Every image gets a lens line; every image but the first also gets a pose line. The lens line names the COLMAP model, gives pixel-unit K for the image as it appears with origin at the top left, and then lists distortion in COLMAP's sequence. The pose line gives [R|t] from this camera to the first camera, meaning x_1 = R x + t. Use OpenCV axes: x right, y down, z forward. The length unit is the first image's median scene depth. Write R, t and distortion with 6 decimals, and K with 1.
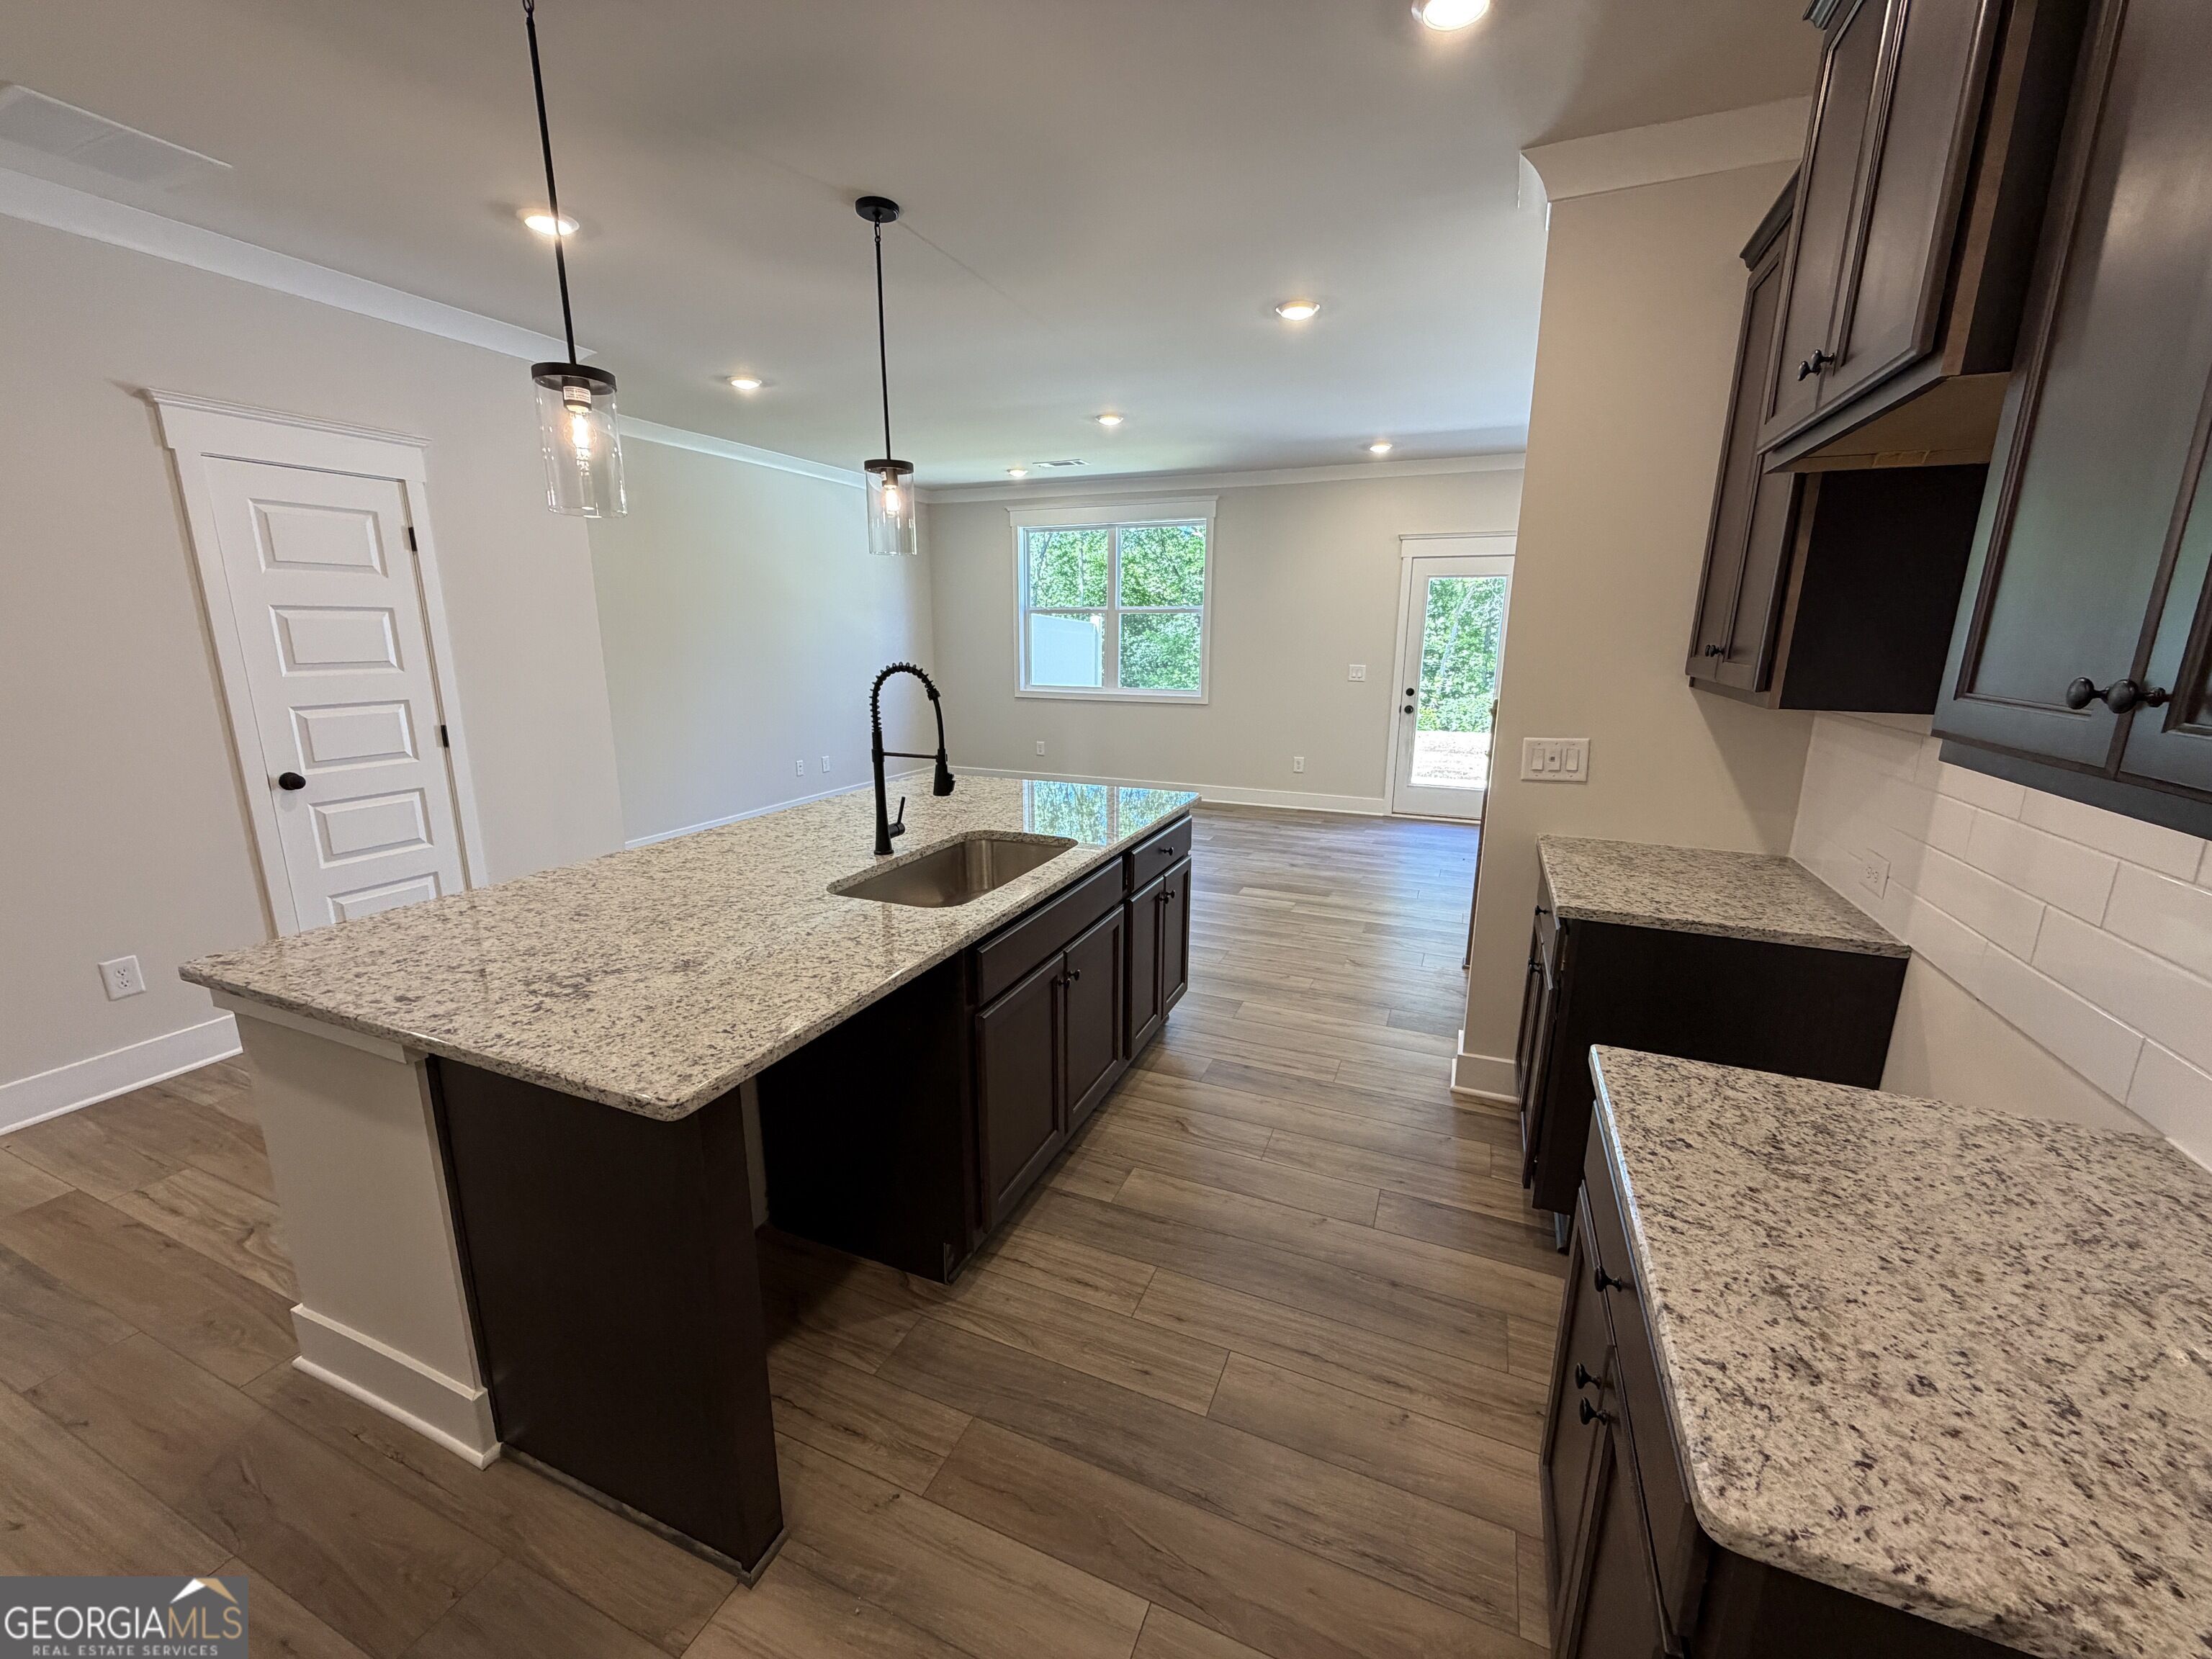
lens RADIAL K [[880.5, 0, 1102.0], [0, 880.5, 835.2], [0, 0, 1]] dist [-0.001756, -0.000240]
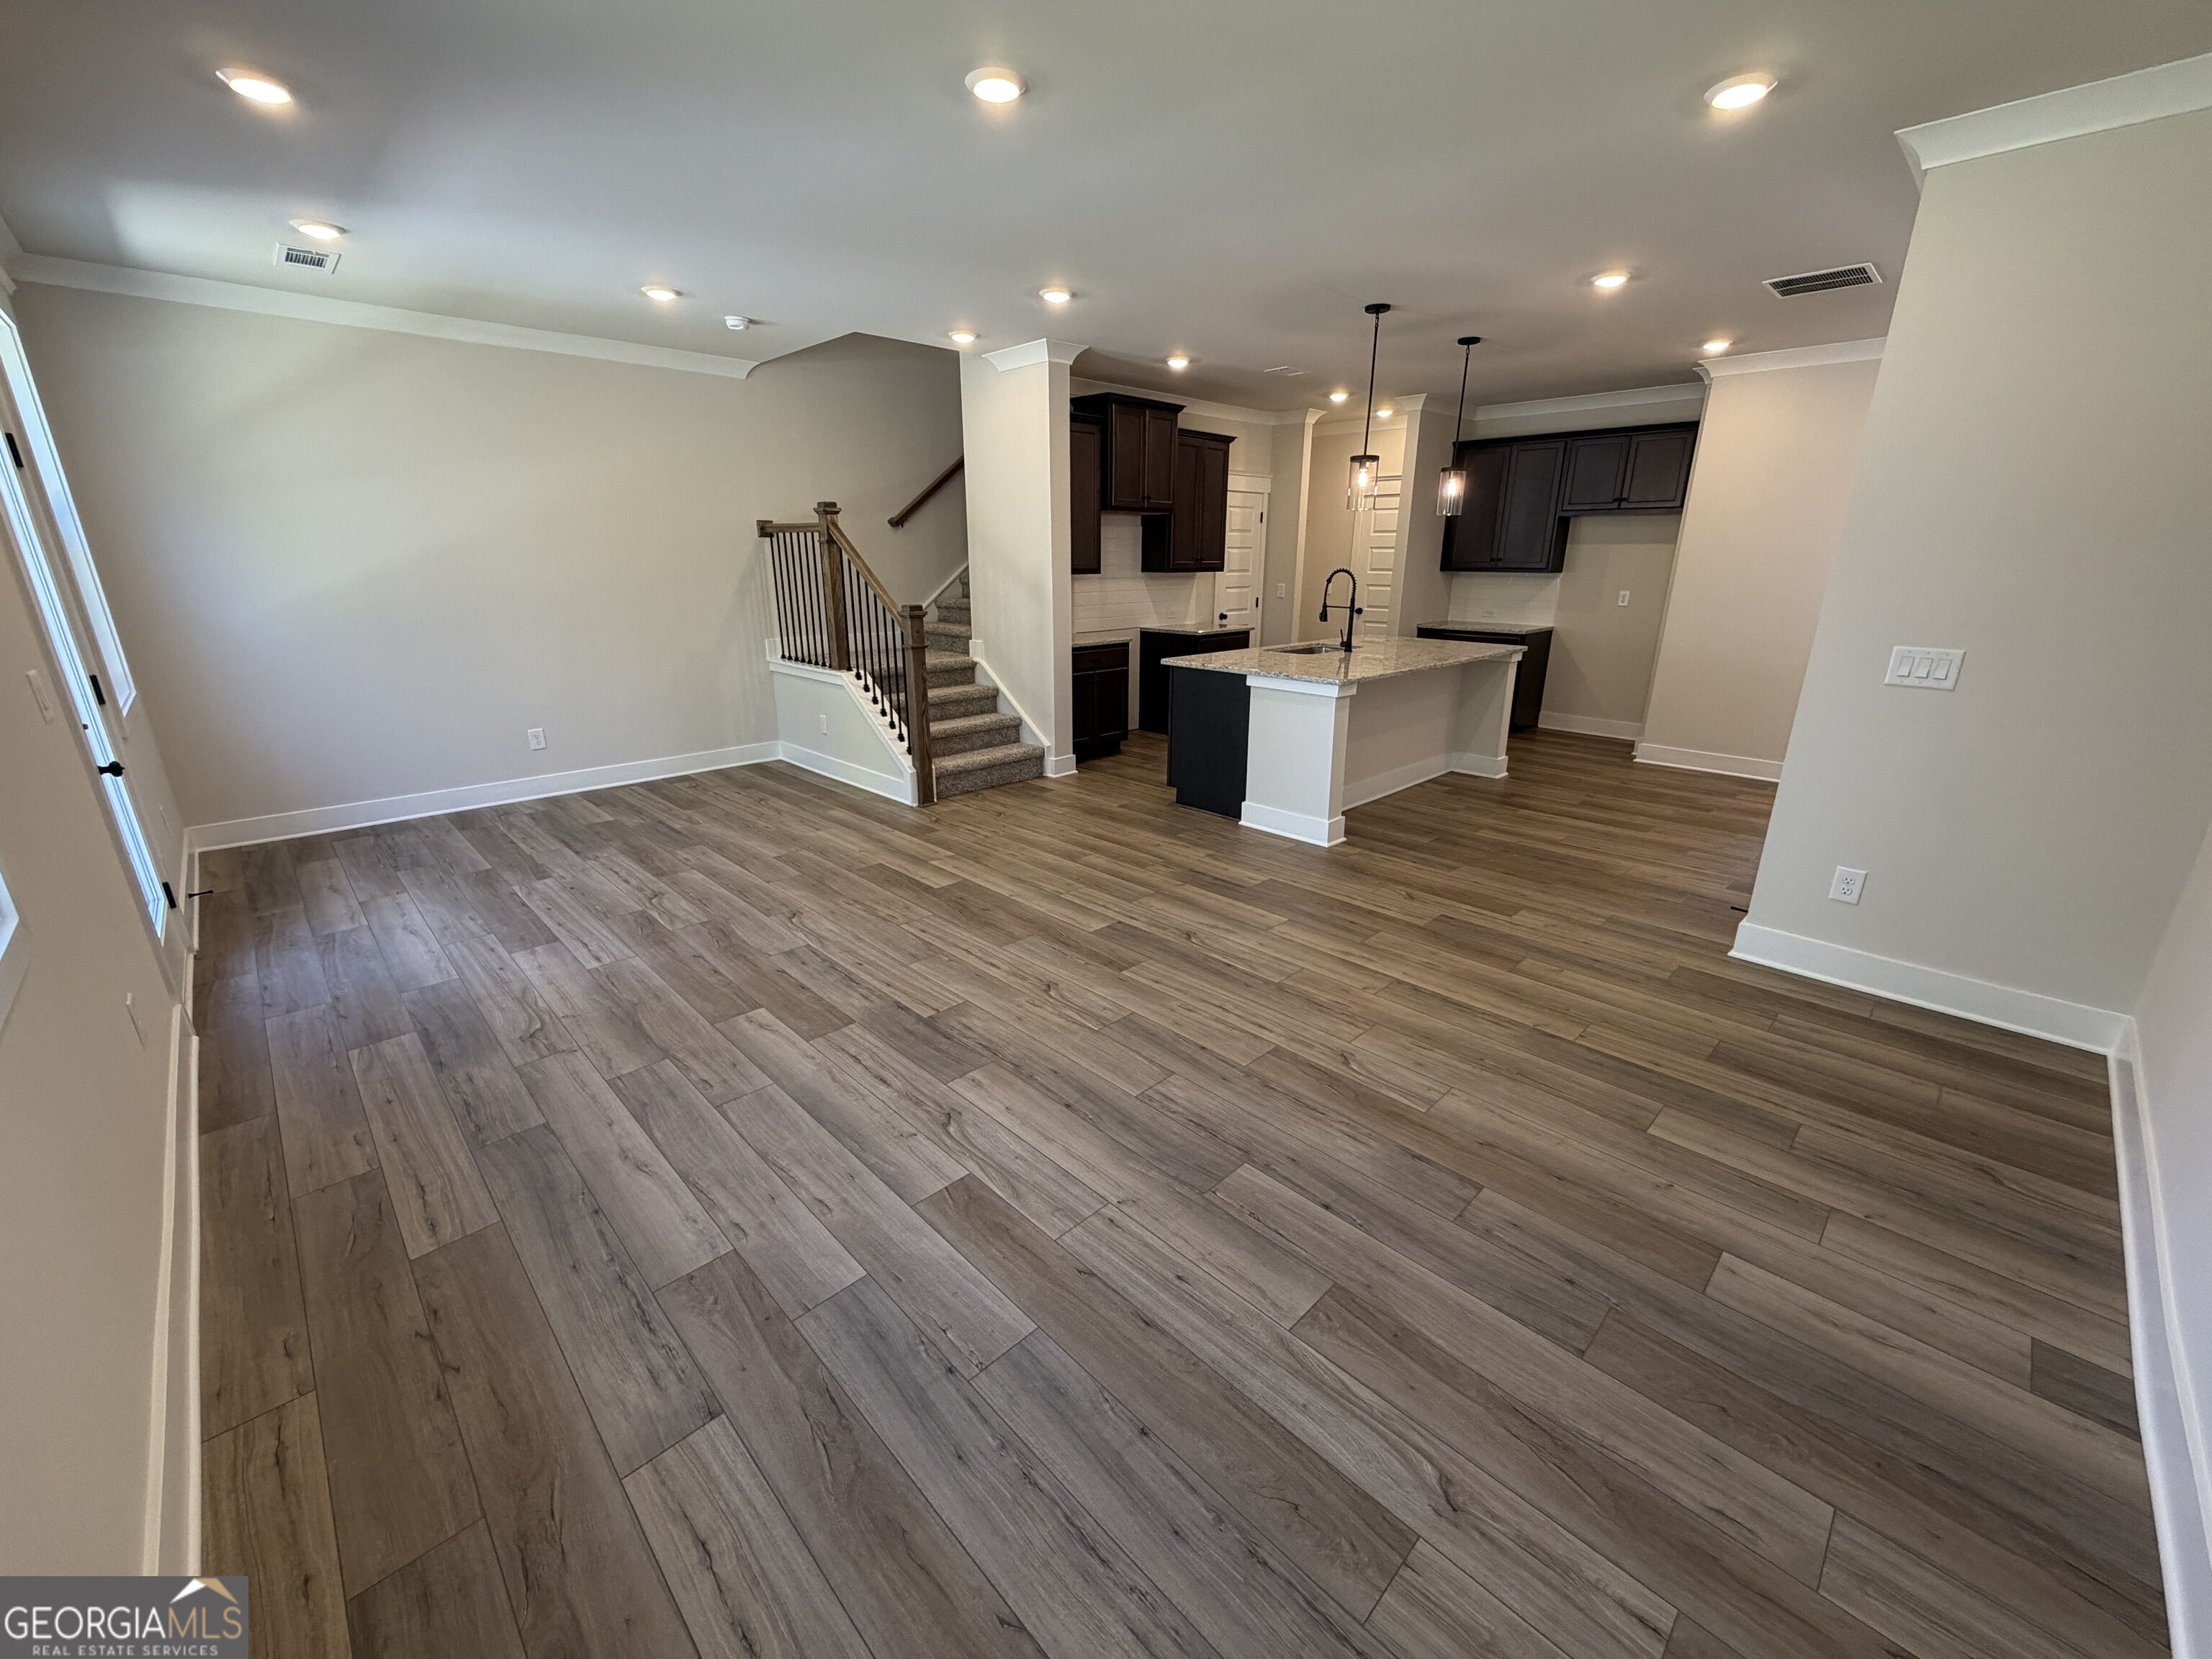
lens RADIAL K [[883.9, 0, 1099.9], [0, 883.9, 832.0], [0, 0, 1]] dist [-0.001546, 0.000150]
pose [[-0.922370, -0.123960, 0.365879, -0.306221], [0.082294, 0.862327, 0.499620, -0.437625], [-0.377440, 0.490944, -0.785183, 1.828296]]
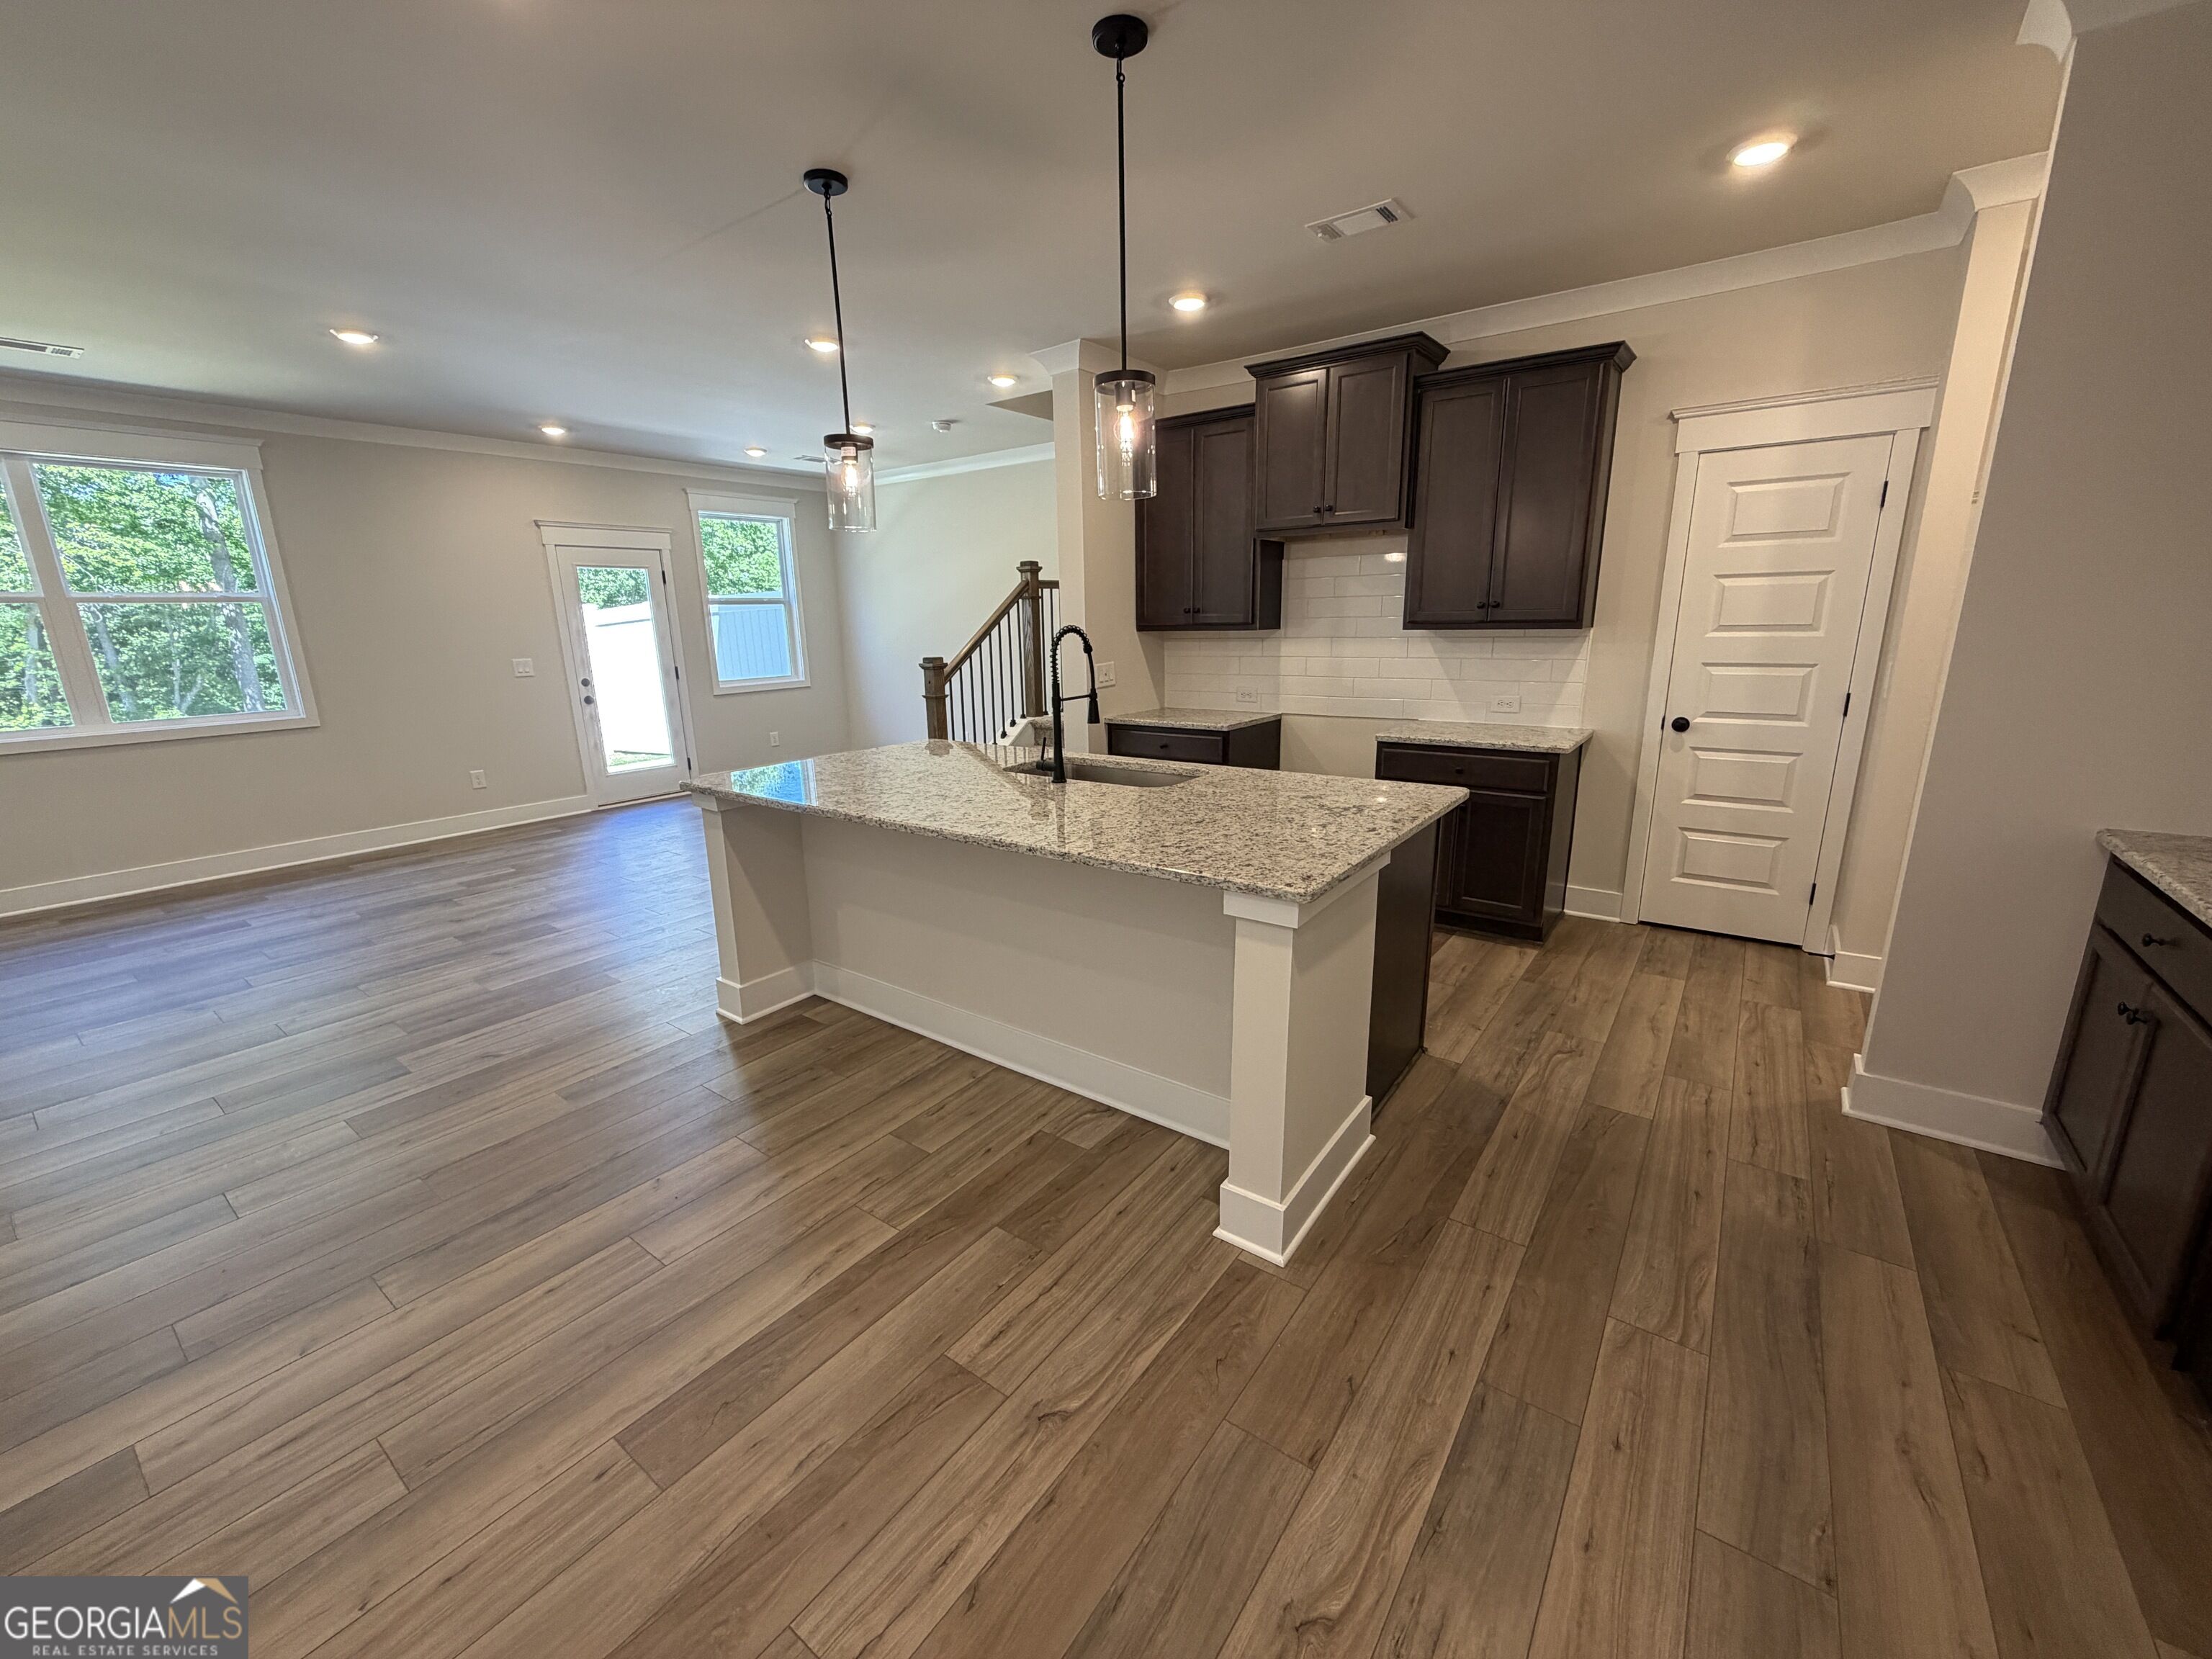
lens RADIAL K [[883.9, 0, 1099.9], [0, 883.9, 832.0], [0, 0, 1]] dist [-0.001546, 0.000150]
pose [[0.234462, -0.243408, 0.941159, -0.775140], [0.246095, 0.951472, 0.184768, -0.070320], [-0.940460, 0.188293, 0.282985, 0.332031]]
